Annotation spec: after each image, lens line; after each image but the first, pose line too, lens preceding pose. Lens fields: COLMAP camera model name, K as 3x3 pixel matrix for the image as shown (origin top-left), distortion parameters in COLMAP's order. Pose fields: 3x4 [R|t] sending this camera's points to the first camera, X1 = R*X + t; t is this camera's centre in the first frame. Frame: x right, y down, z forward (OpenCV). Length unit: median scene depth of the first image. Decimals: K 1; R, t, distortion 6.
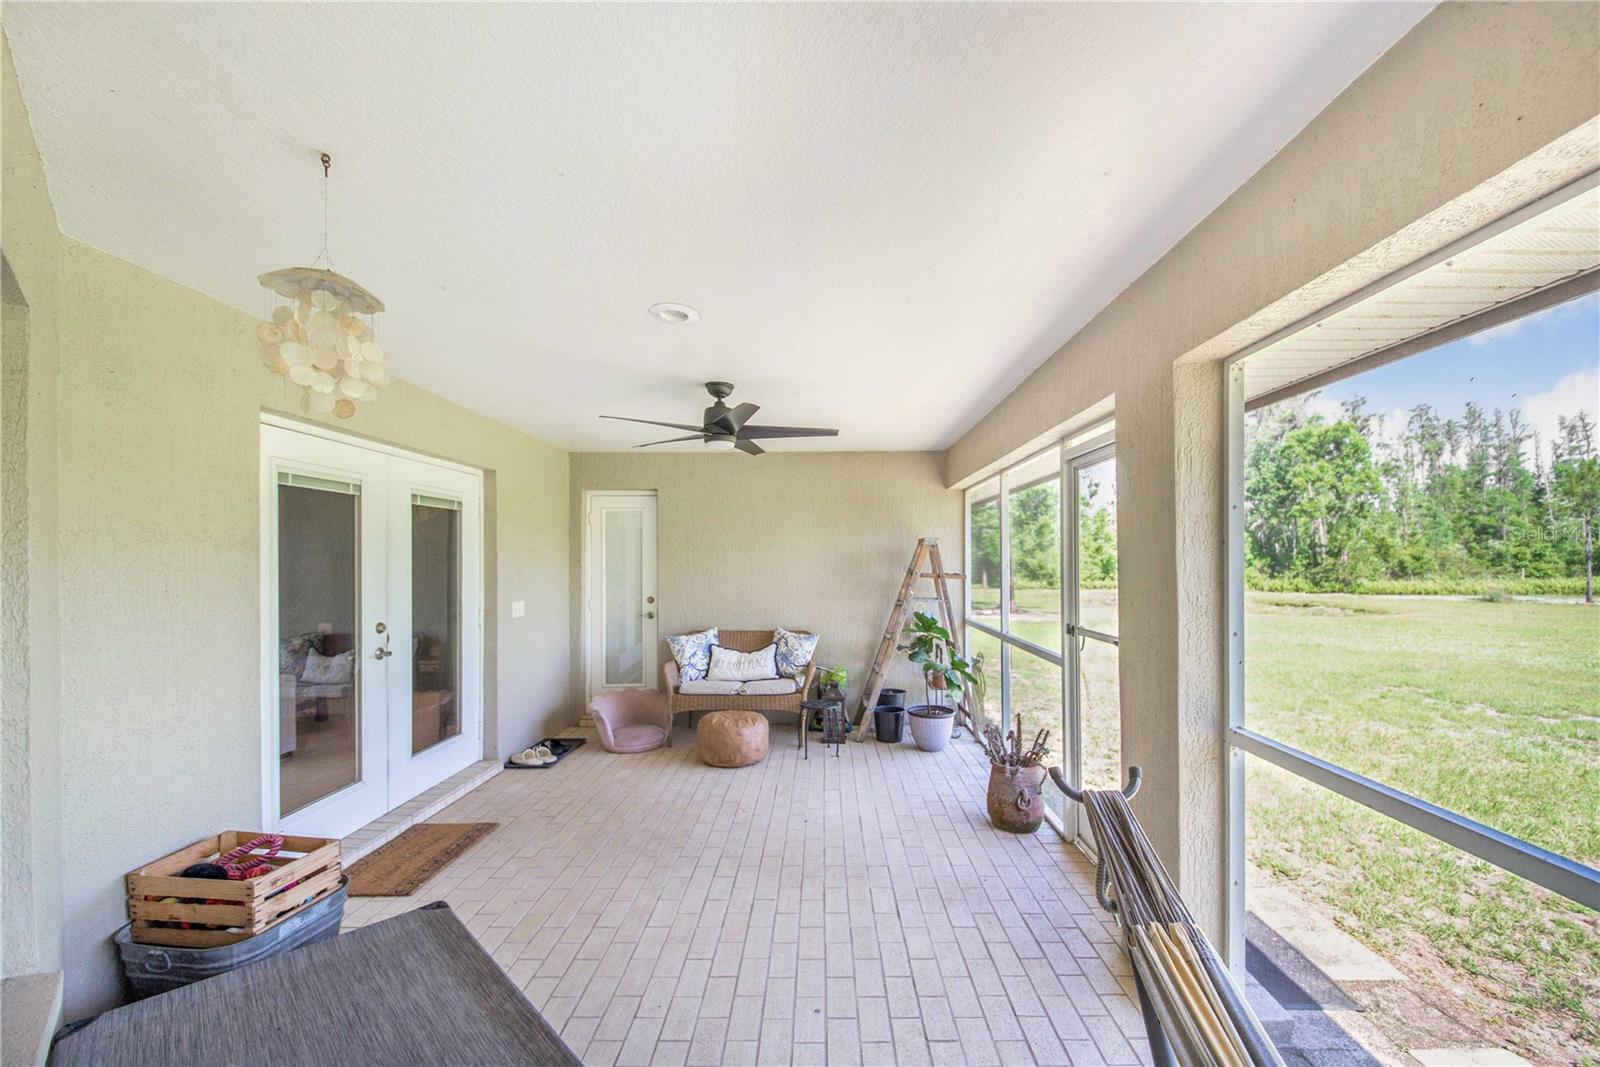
lens RADIAL K [[630.4, 0, 805.6], [0, 630.4, 556.2], [0, 0, 1]] dist [-0.013101, -0.000401]
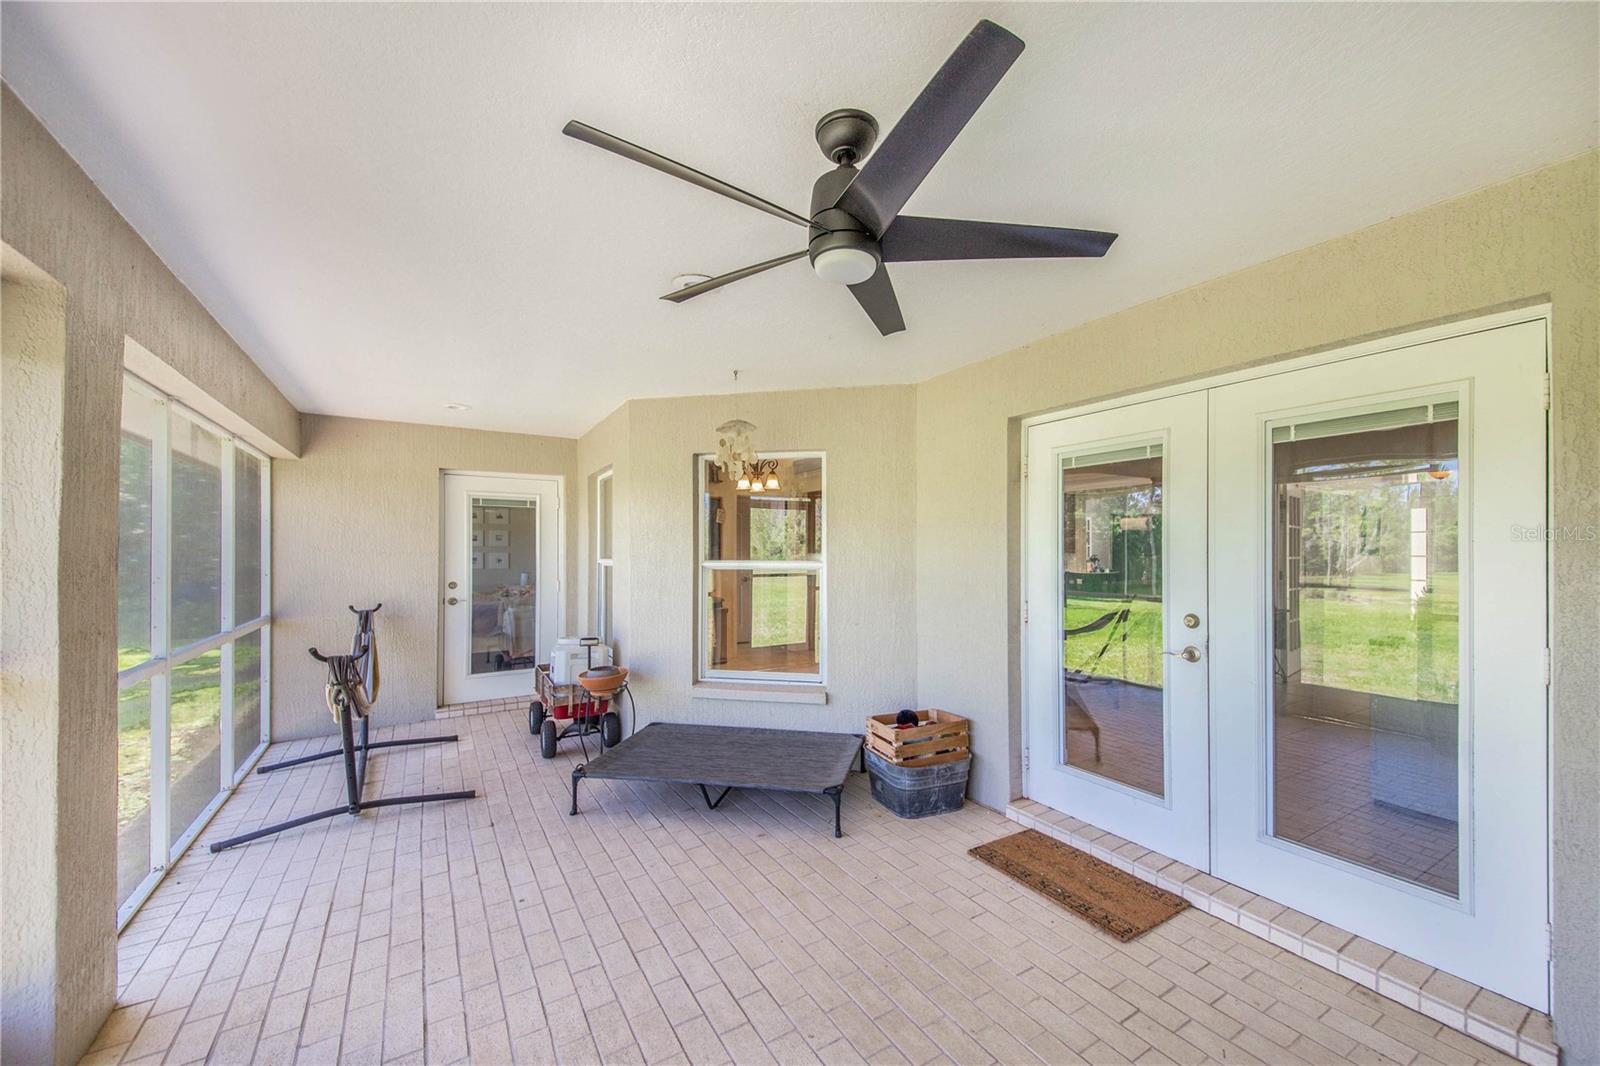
lens RADIAL K [[630.4, 0, 820.8], [0, 630.4, 545.7], [0, 0, 1]] dist [-0.013101, -0.000401]
pose [[-0.831372, -0.004607, -0.555697, 0.127295], [0.003220, 0.999909, -0.013108, 0.031033], [0.555707, -0.012687, -0.831281, 1.386452]]
